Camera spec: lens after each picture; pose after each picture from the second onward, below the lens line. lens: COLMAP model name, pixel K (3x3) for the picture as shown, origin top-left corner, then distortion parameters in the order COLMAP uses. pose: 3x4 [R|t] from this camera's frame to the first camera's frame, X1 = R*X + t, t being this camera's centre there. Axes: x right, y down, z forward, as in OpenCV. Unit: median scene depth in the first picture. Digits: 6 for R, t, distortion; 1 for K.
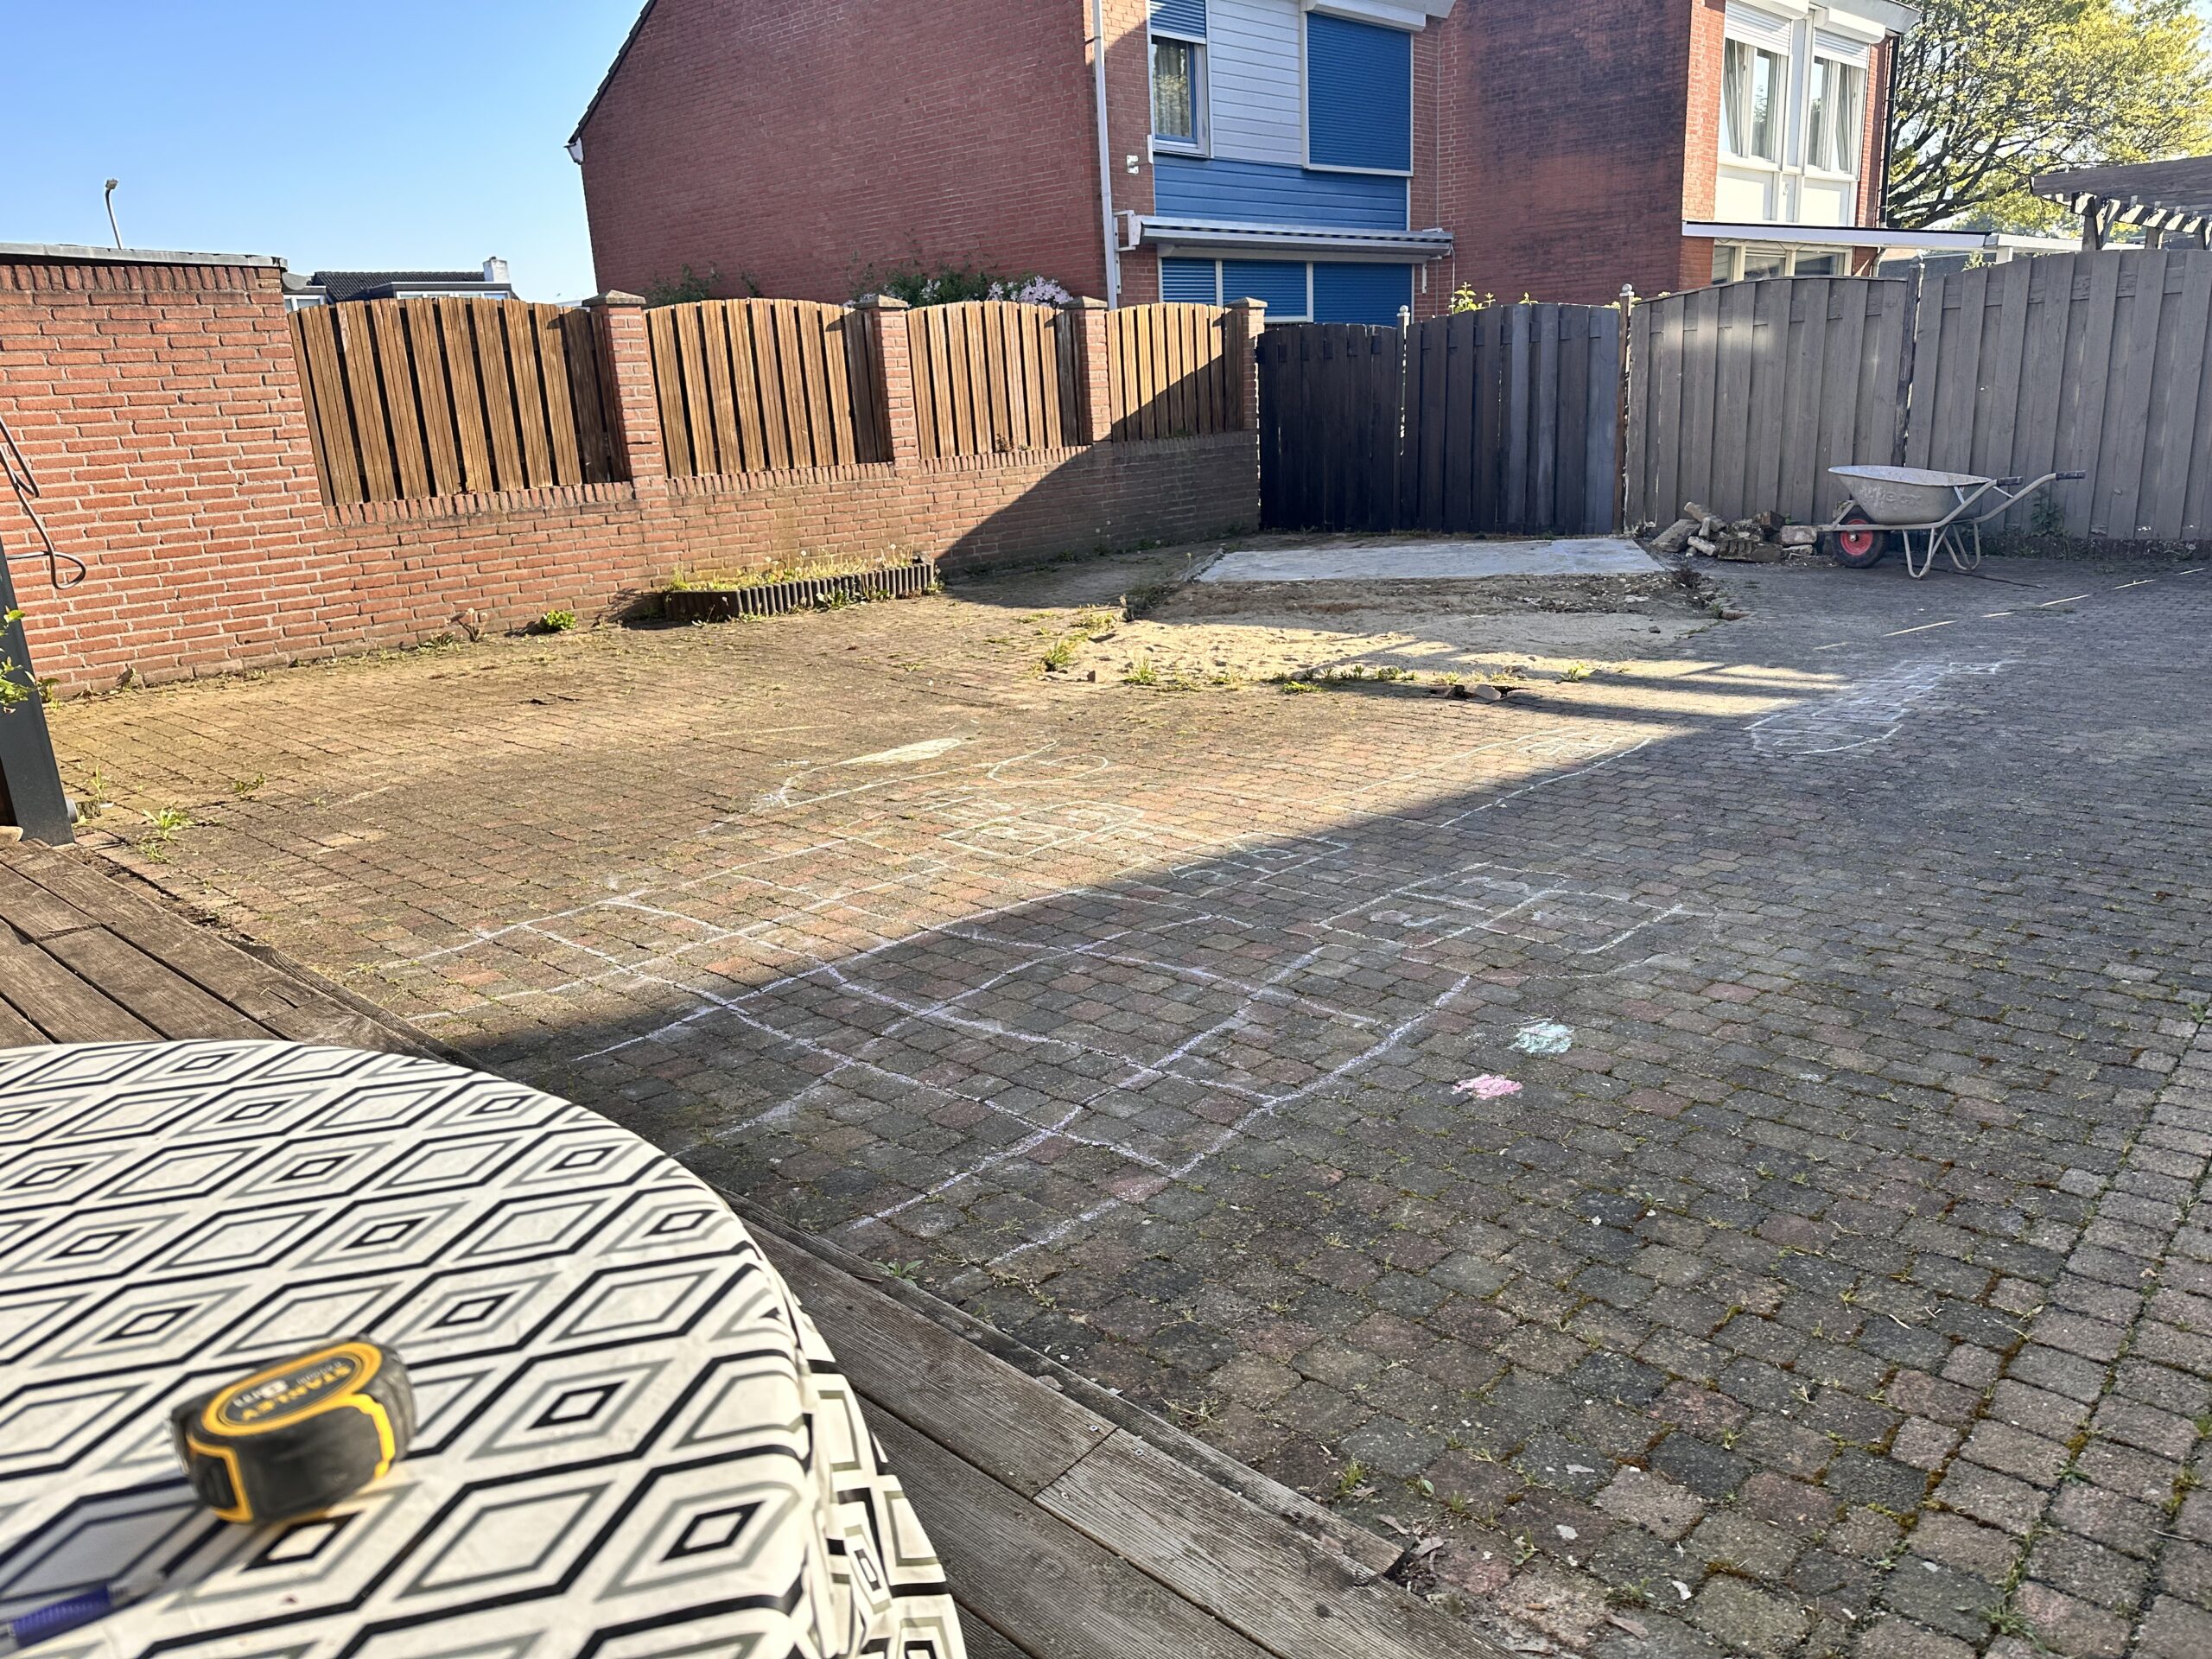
lens RADIAL K [[1552.2, 0, 1110.1], [0, 1552.2, 832.8], [0, 0, 1]] dist [0.028322, -0.034038]
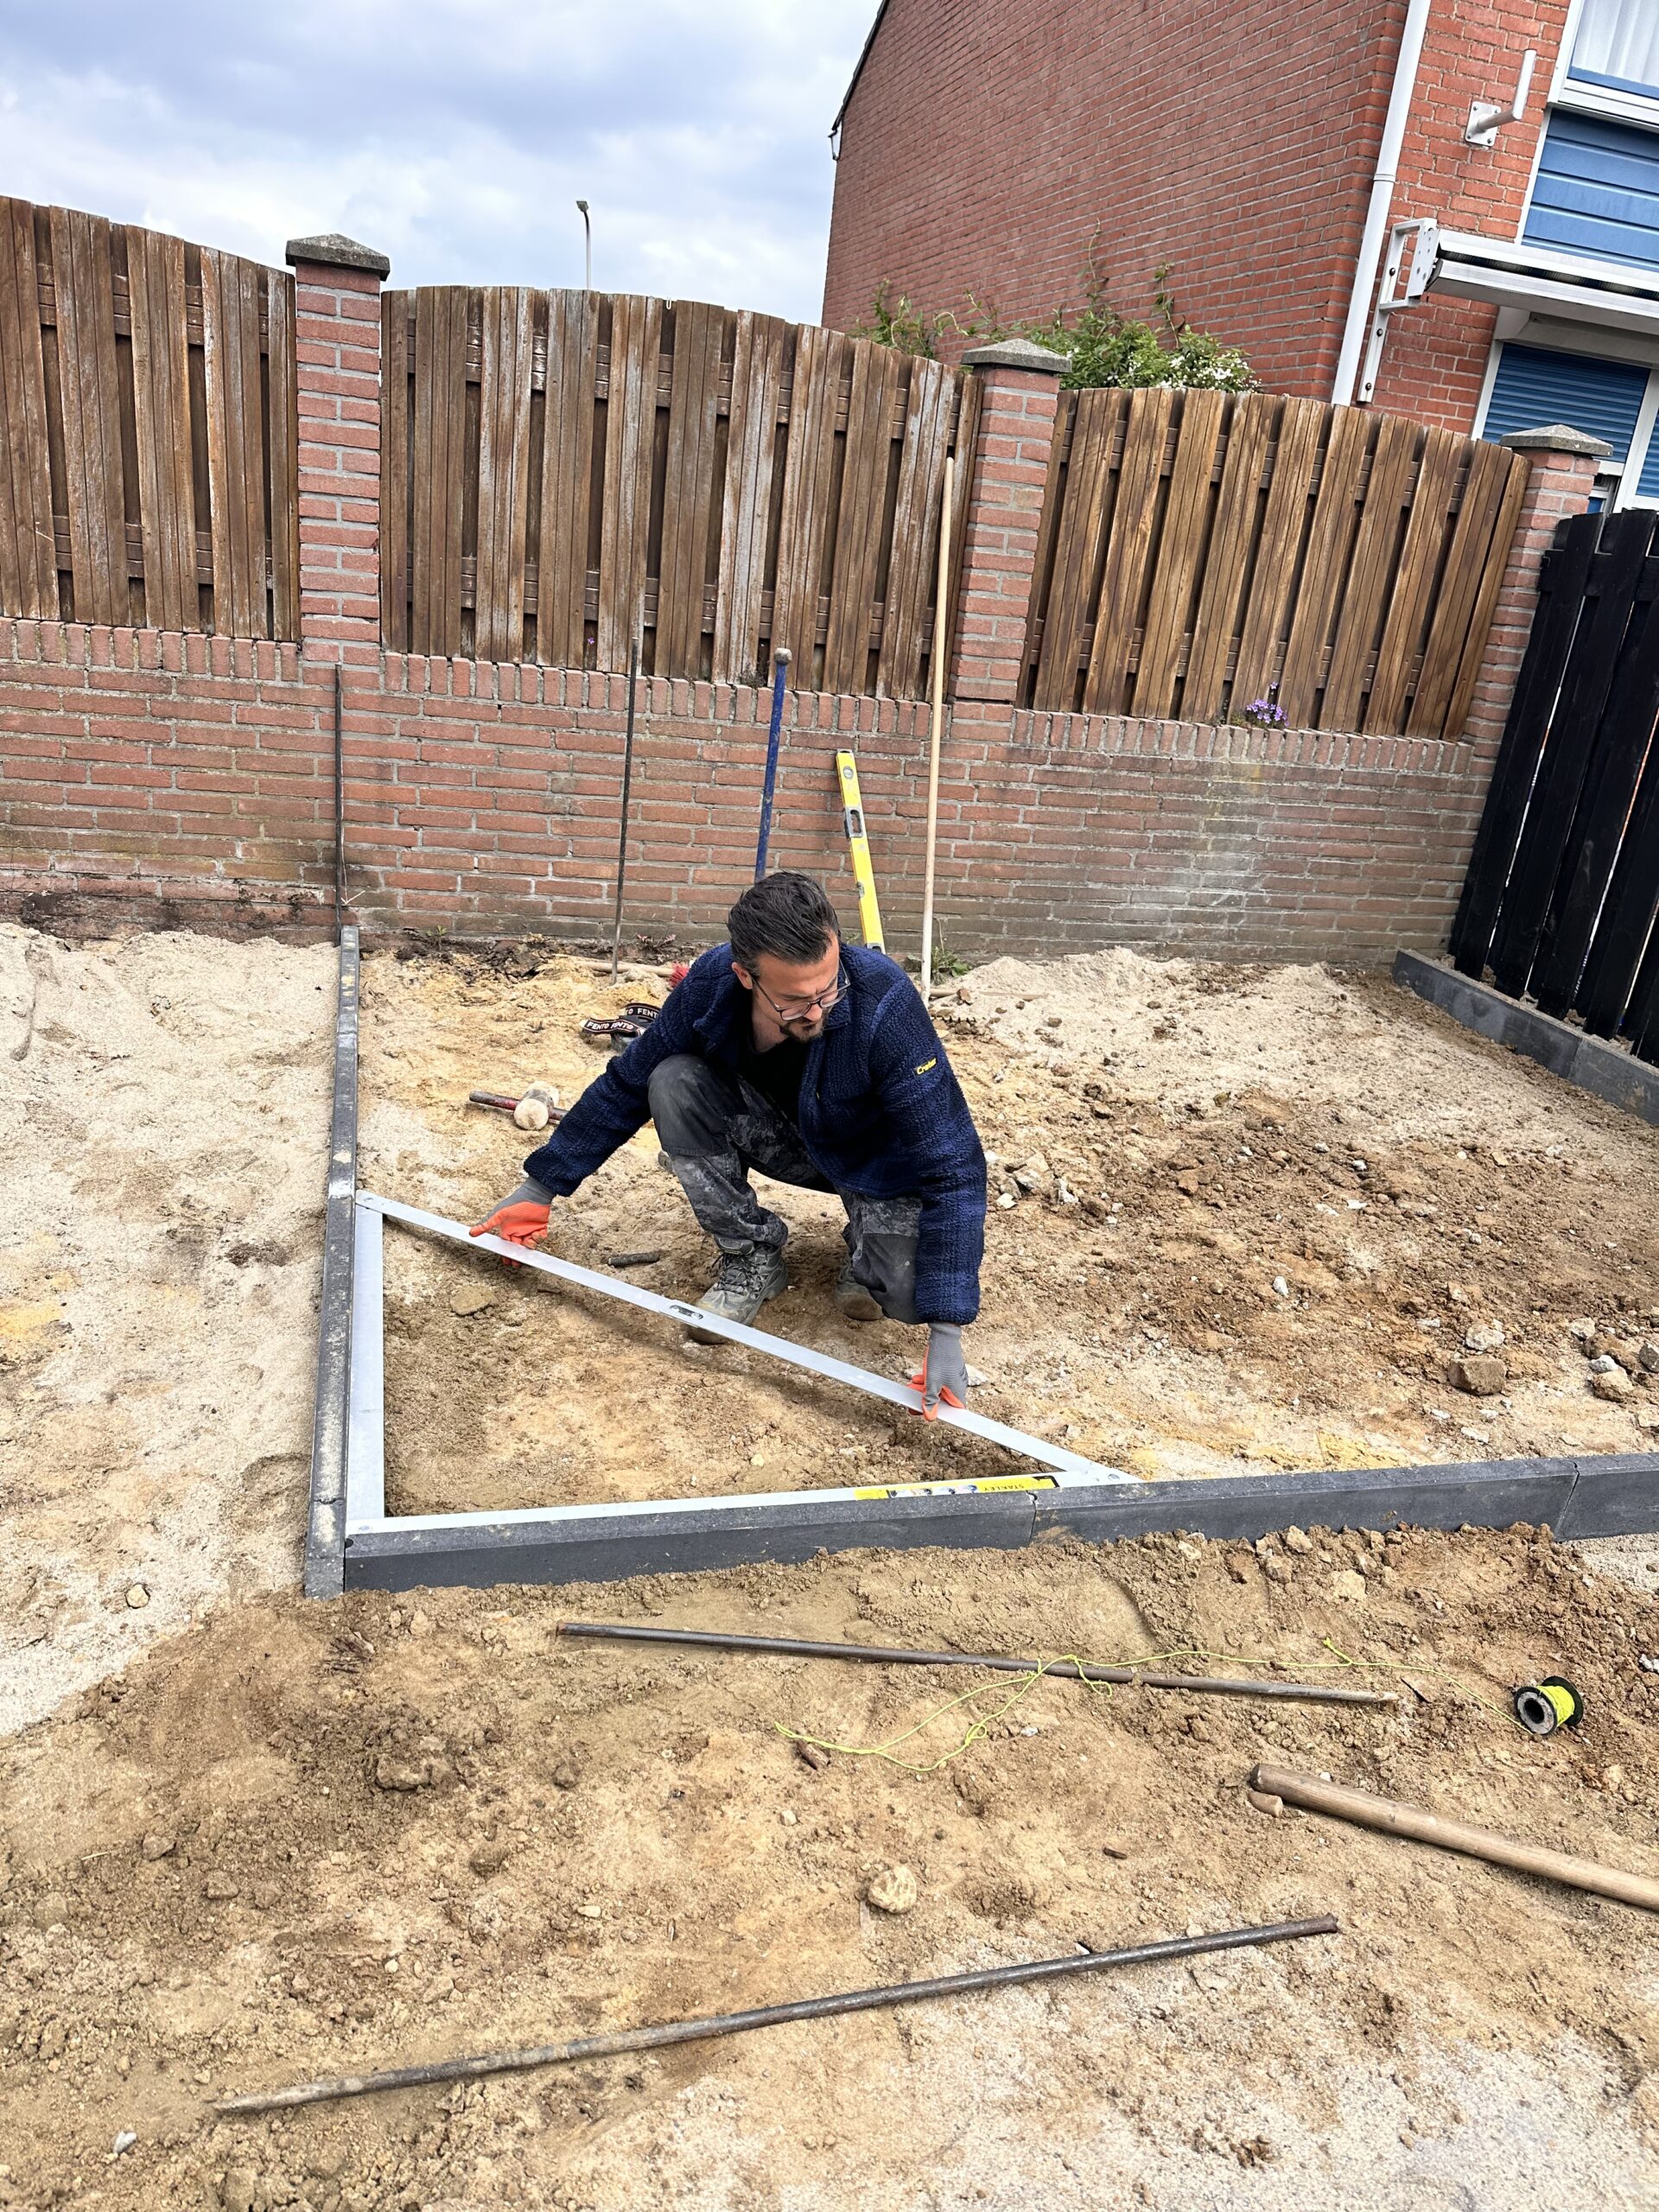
lens RADIAL K [[1559.6, 0, 849.2], [0, 1559.6, 1114.1], [0, 0, 1]] dist [0.034661, -0.037879]
pose [[0.841867, 0.320995, -0.433846, 0.254531], [-0.291233, 0.947002, 0.135540, -0.272460], [0.454361, 0.012243, 0.890734, 0.854551]]
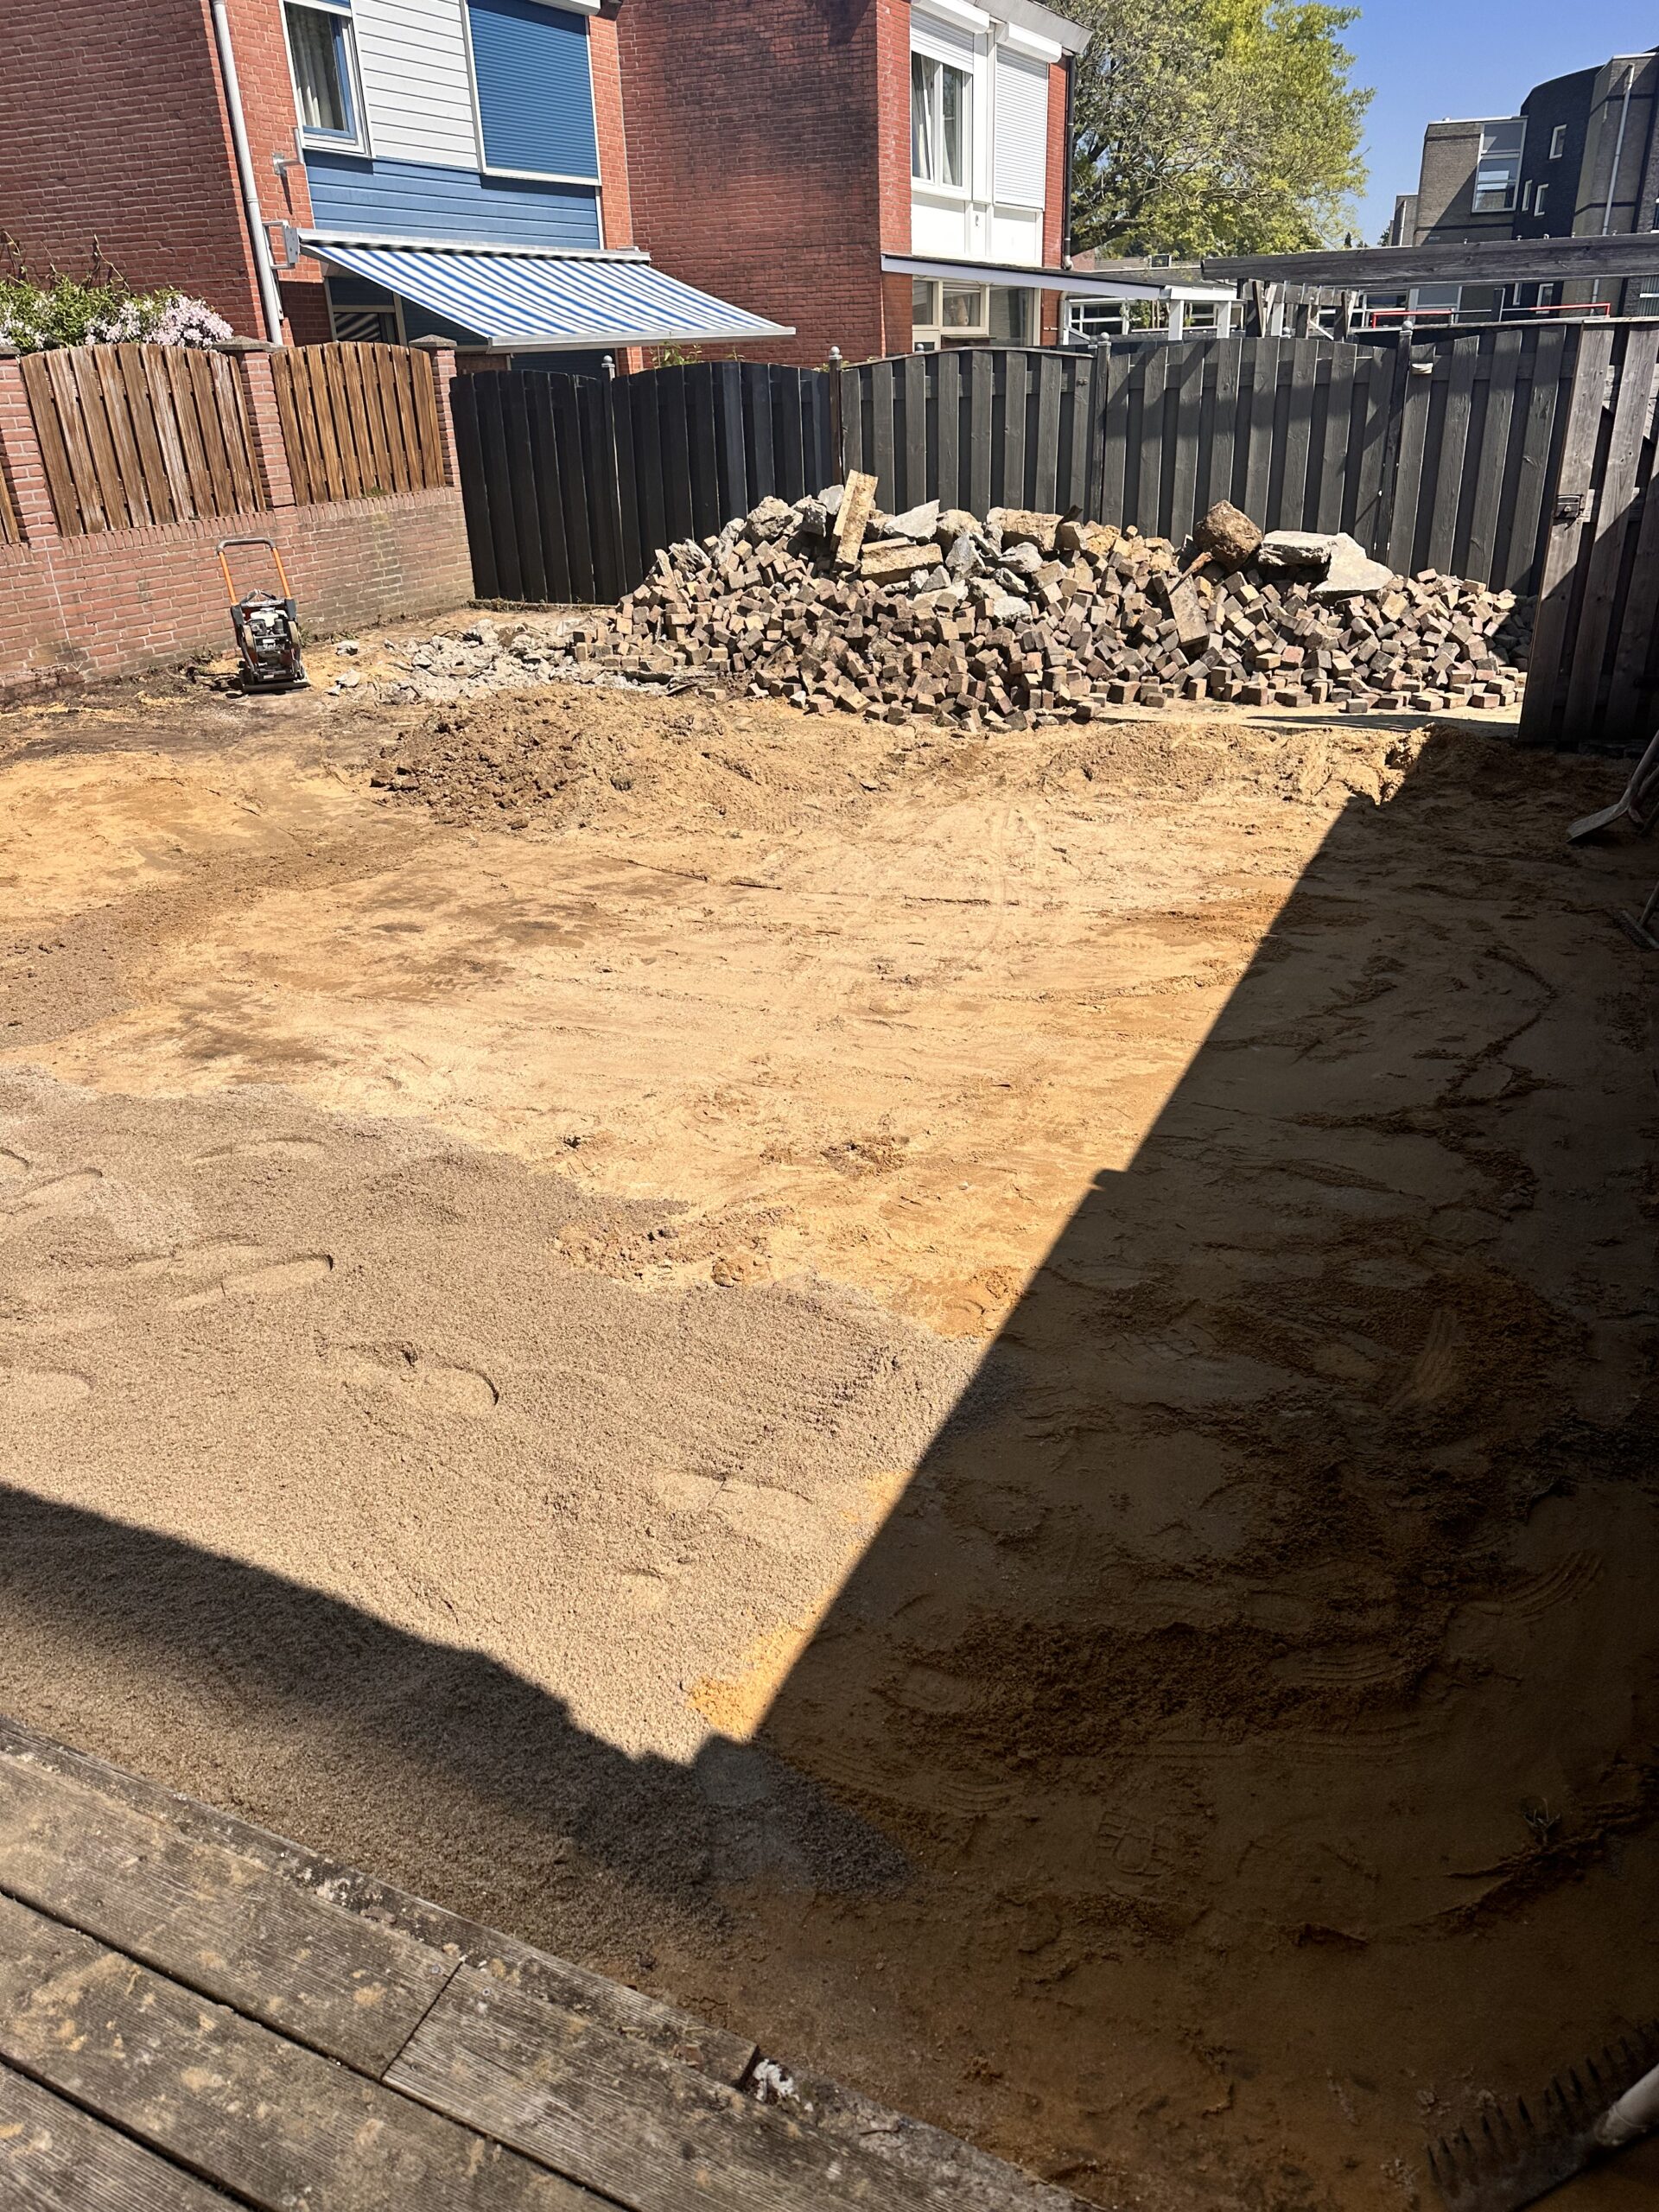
lens RADIAL K [[1561.6, 0, 839.0], [0, 1561.6, 1110.2], [0, 0, 1]] dist [0.029446, -0.028923]
pose [[0.951683, -0.112479, 0.285740, 0.001838], [0.066808, 0.984053, 0.164854, -0.057674], [-0.299726, -0.137799, 0.944021, 0.013828]]
